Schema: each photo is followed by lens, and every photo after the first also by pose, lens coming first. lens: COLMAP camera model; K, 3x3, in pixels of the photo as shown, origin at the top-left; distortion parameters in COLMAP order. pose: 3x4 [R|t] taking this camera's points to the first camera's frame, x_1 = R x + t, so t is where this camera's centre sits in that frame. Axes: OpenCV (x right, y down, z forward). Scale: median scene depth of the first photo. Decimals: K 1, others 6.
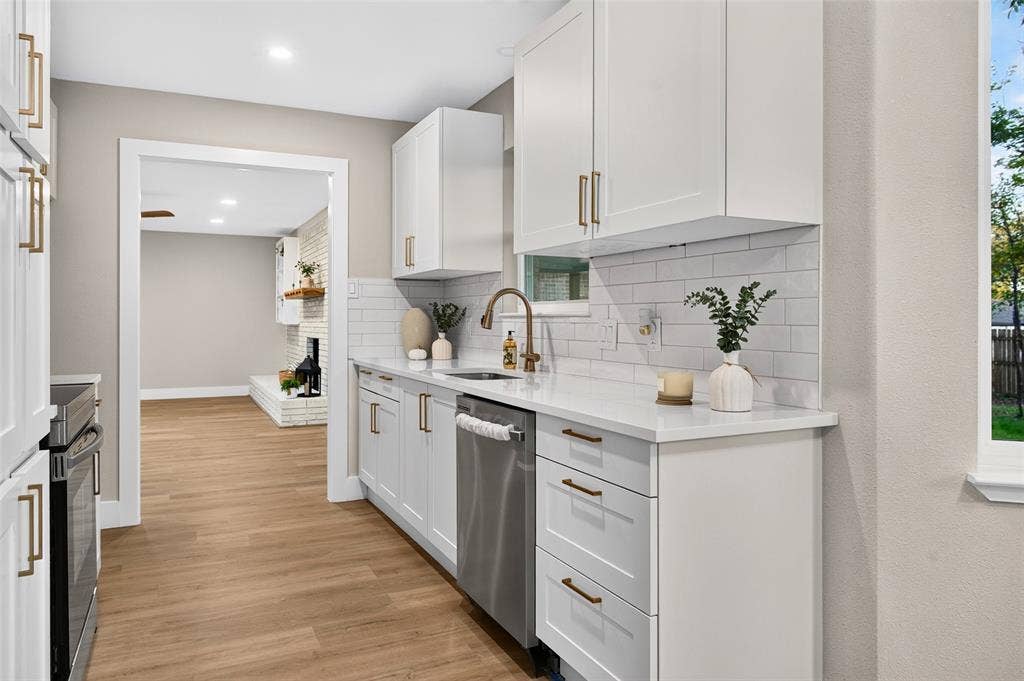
lens RADIAL K [[698.0, 0, 508.4], [0, 698.0, 317.8], [0, 0, 1]] dist [0.006552, 0.000460]
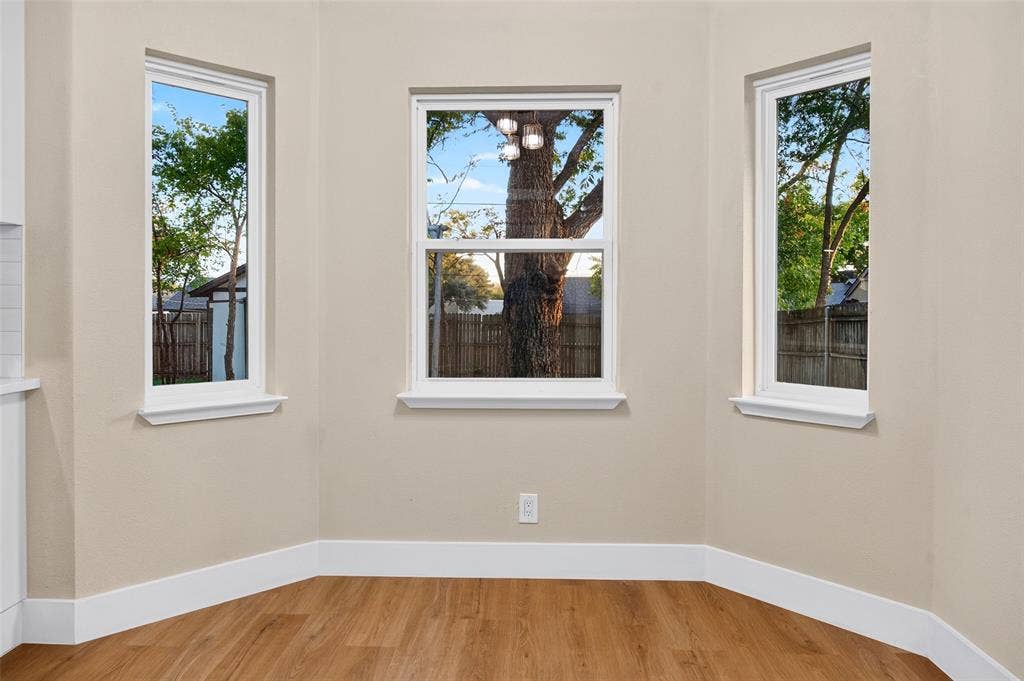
lens RADIAL K [[698.0, 0, 508.4], [0, 698.0, 317.8], [0, 0, 1]] dist [0.006552, 0.000460]
pose [[0.461310, -0.012967, 0.887144, -0.191805], [-0.005465, 0.999833, 0.017456, 0.000728], [-0.887222, -0.012901, 0.461162, -0.244200]]
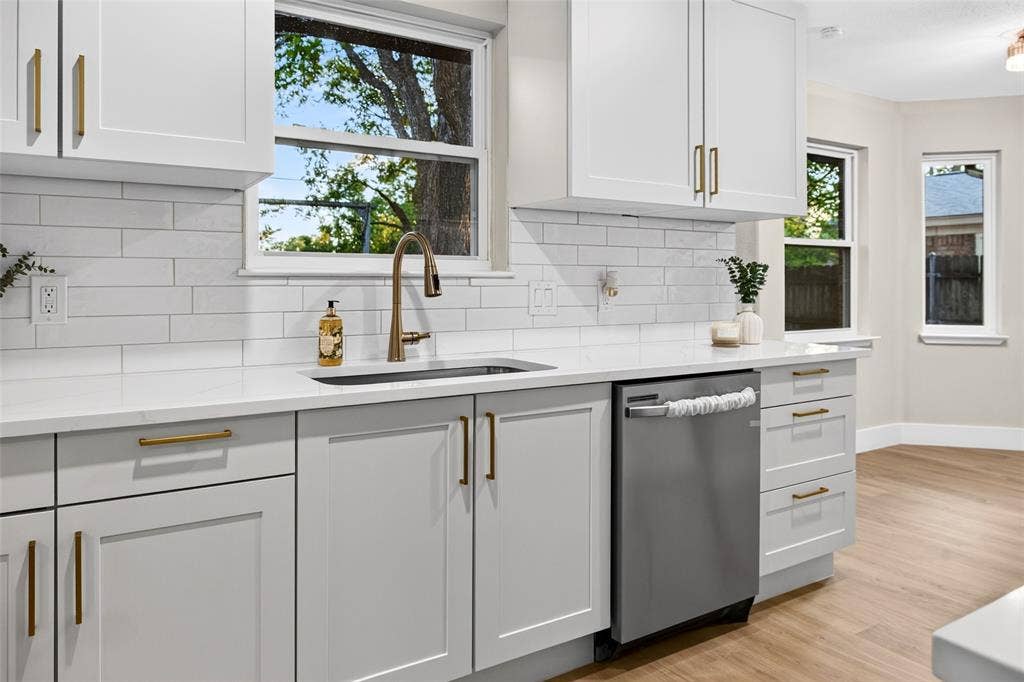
lens RADIAL K [[703.1, 0, 509.3], [0, 703.1, 293.3], [0, 0, 1]] dist [-0.003245, -0.002777]
pose [[-0.115000, -0.015645, 0.993242, -1.050638], [-0.002129, 0.999878, 0.015503, 0.005255], [-0.993363, -0.000332, -0.115019, 1.614680]]
